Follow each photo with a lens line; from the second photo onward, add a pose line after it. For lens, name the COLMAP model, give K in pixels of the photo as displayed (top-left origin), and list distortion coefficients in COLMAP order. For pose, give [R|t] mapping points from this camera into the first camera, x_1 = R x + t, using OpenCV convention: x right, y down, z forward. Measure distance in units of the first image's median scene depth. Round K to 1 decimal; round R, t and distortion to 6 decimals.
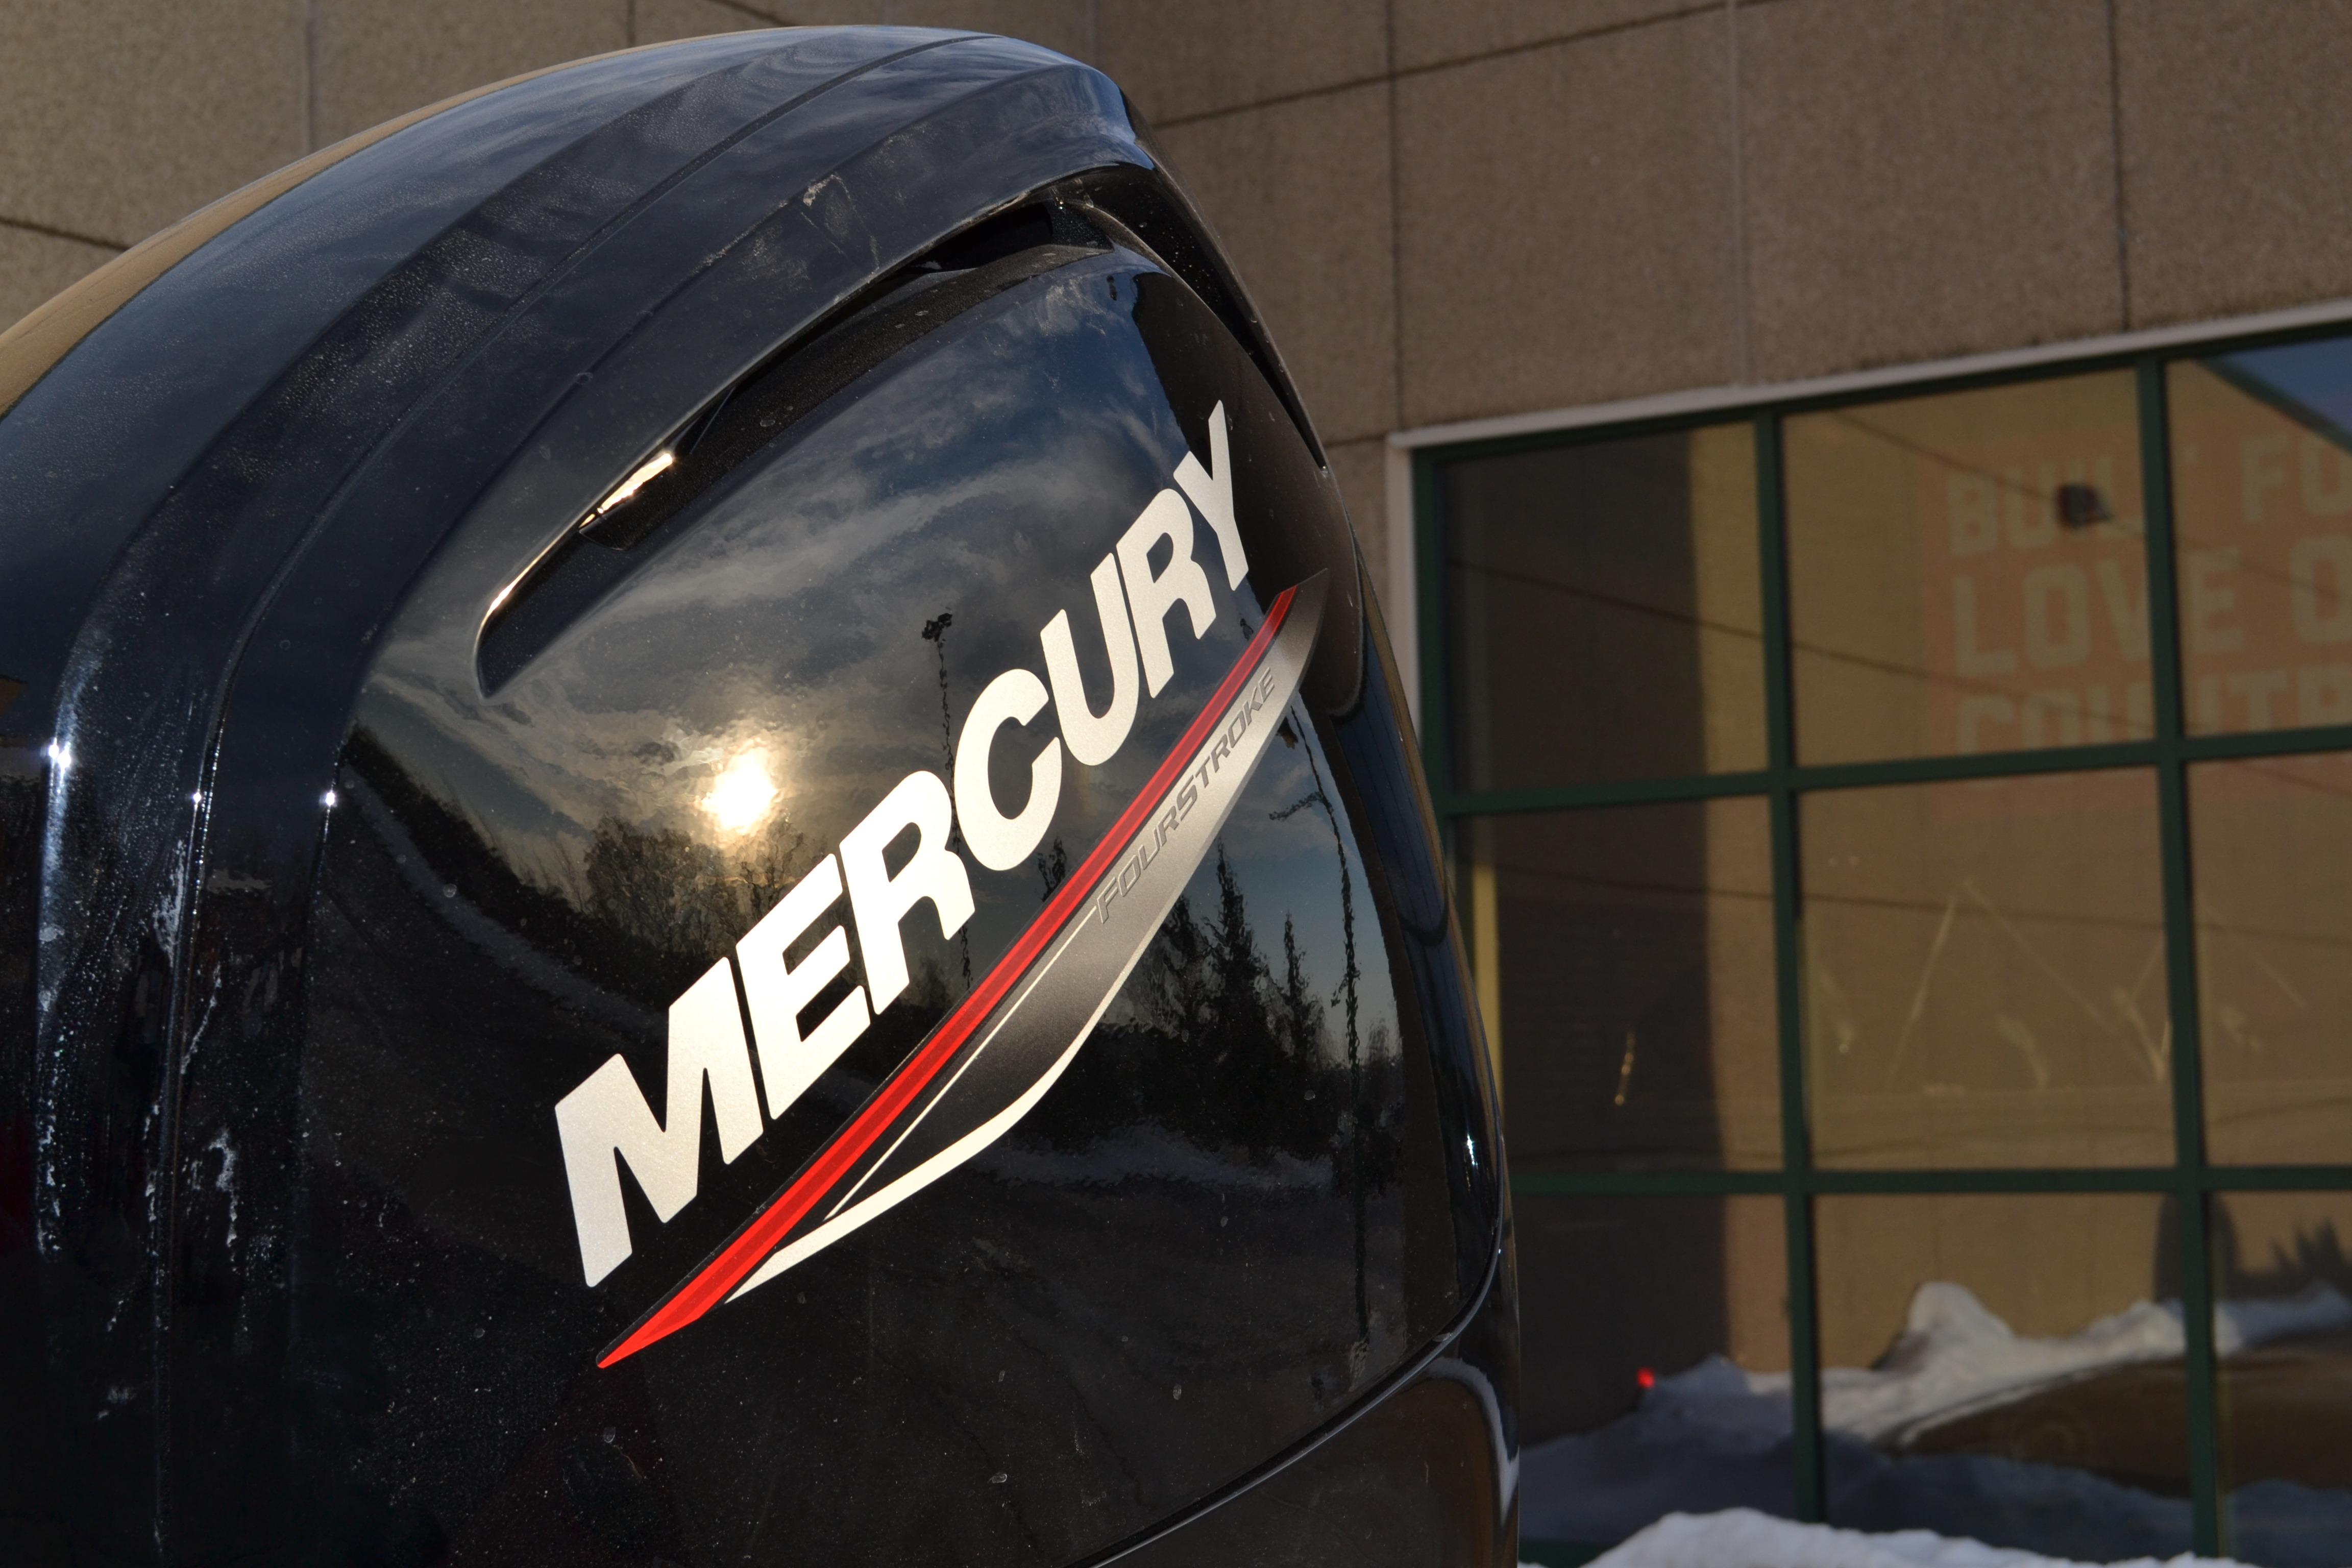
lens RADIAL K [[3459.0, 0, 1176.0], [0, 3459.0, 784.0], [0, 0, 1]] dist [-0.019207, 0.003203]
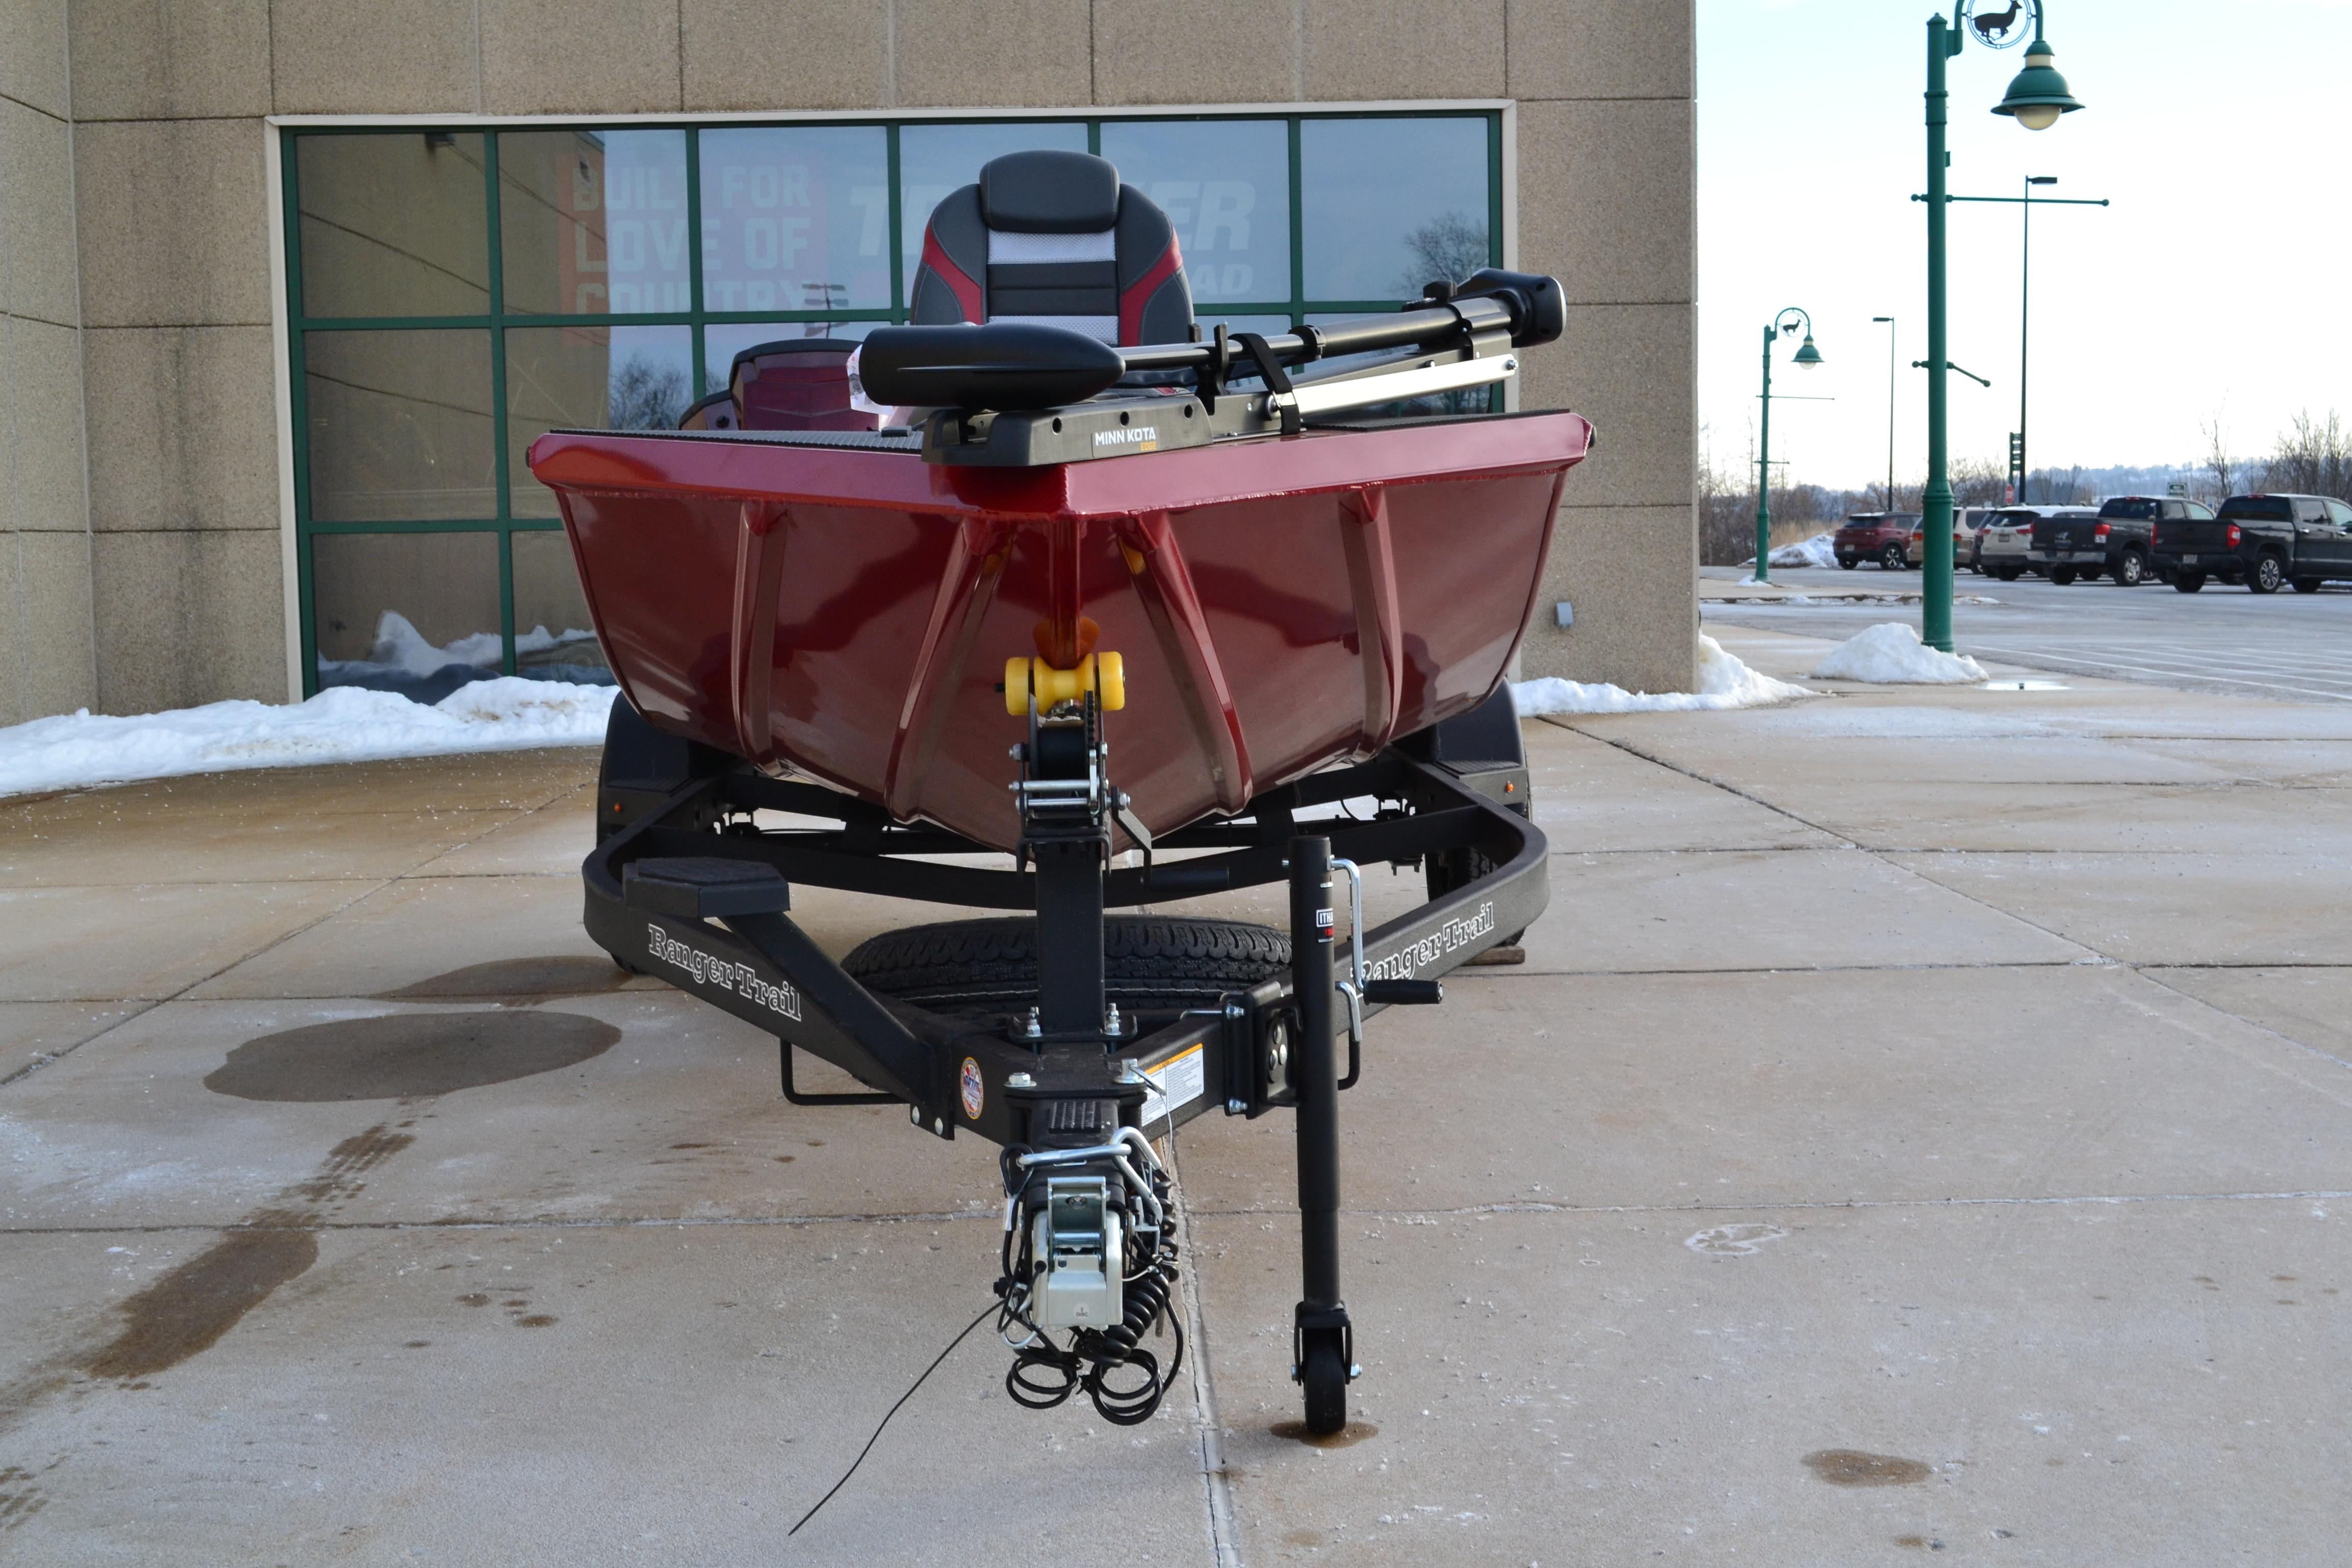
lens RADIAL K [[2927.8, 0, 1176.0], [0, 2927.8, 784.0], [0, 0, 1]] dist [-0.047825, 0.003137]
pose [[0.809017, -0.041166, 0.586342, -3.952242], [-0.056869, 0.987383, 0.147789, -0.067479], [-0.585027, -0.152908, 0.796468, -4.685269]]
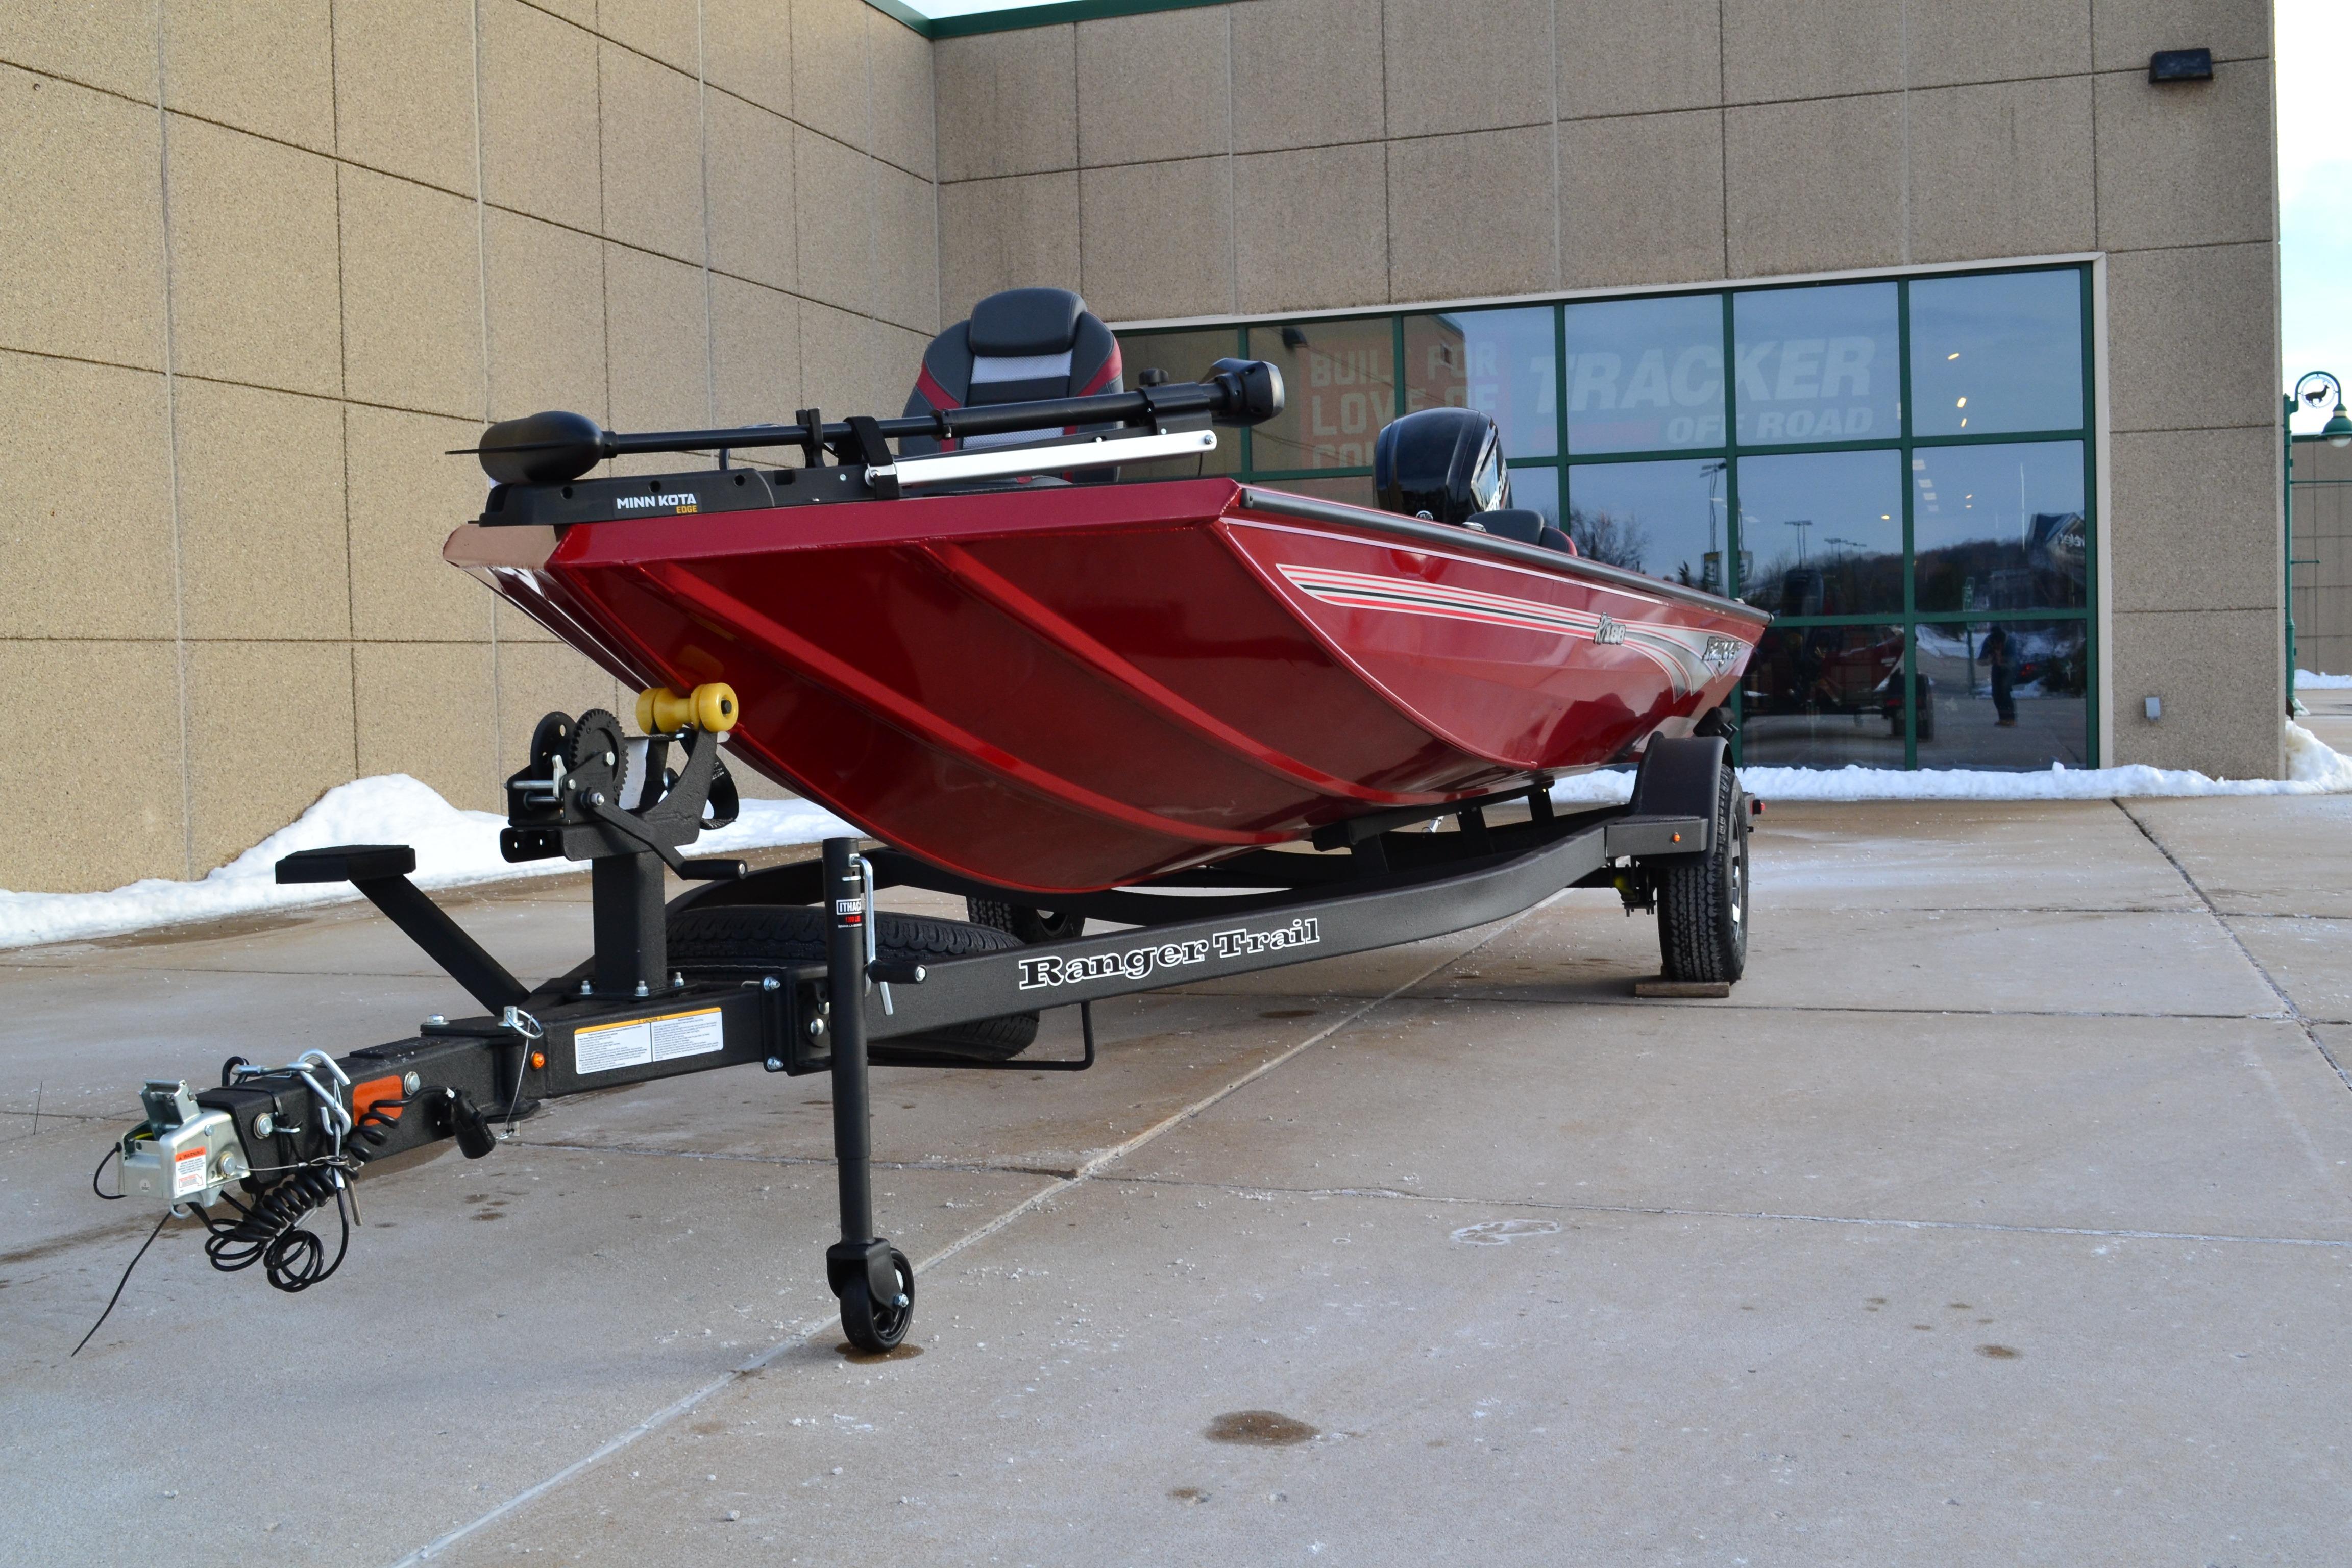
lens RADIAL K [[2382.0, 0, 1176.0], [0, 2382.0, 784.0], [0, 0, 1]] dist [-0.077322, 0.034075]
pose [[0.965404, -0.013959, 0.260385, -2.561604], [-0.020706, 0.991310, 0.129910, -0.027006], [-0.259936, -0.130808, 0.956725, -5.176019]]
